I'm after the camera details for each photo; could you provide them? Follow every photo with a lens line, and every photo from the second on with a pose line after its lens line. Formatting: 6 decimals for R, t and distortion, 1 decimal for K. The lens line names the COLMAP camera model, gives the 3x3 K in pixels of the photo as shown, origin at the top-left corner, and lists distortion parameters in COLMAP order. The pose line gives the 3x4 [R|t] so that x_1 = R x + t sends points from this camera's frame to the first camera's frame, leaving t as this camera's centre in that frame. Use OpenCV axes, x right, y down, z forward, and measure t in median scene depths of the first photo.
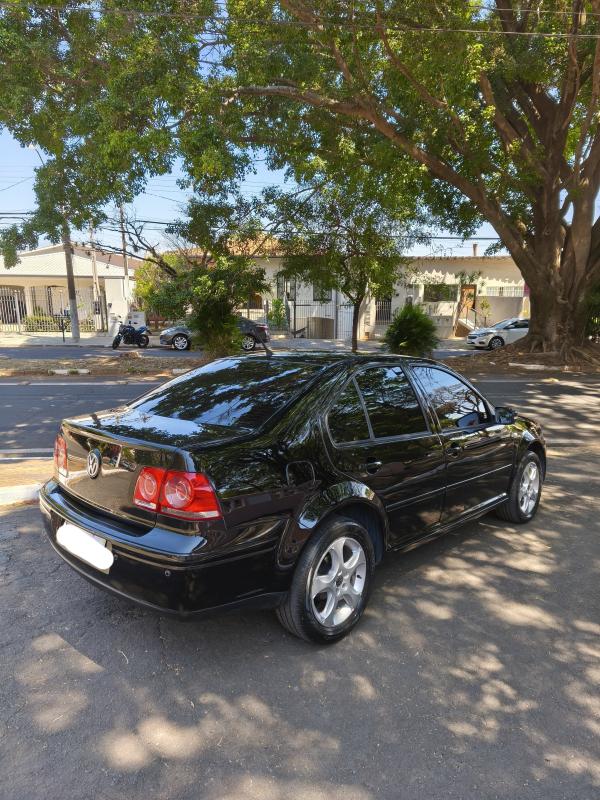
lens RADIAL K [[503.6, 0, 300.0], [0, 503.6, 400.0], [0, 0, 1]] dist [0.053516, -0.001535]
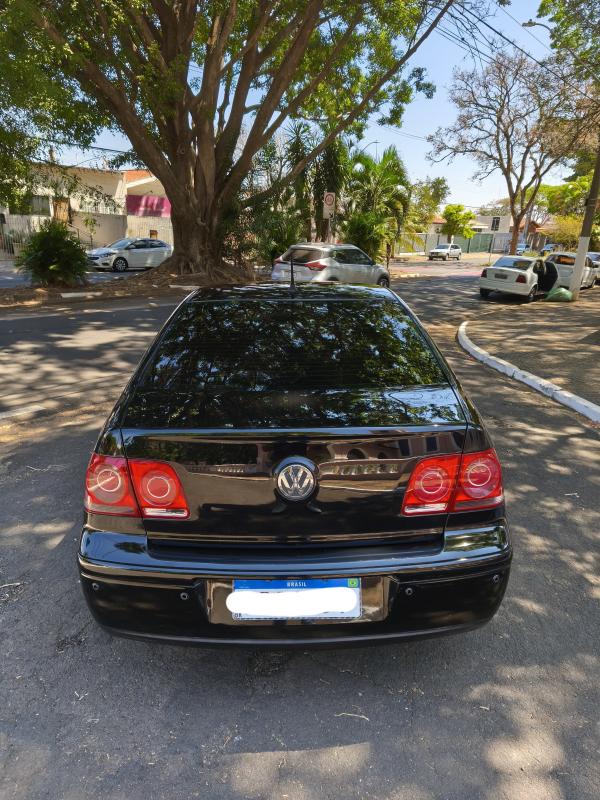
lens RADIAL K [[503.6, 0, 300.0], [0, 503.6, 400.0], [0, 0, 1]] dist [0.053516, -0.001535]
pose [[0.735454, -0.193943, 0.649226, -0.088194], [0.095075, 0.978219, 0.184521, -0.009736], [-0.670871, -0.073981, 0.737874, 0.060371]]
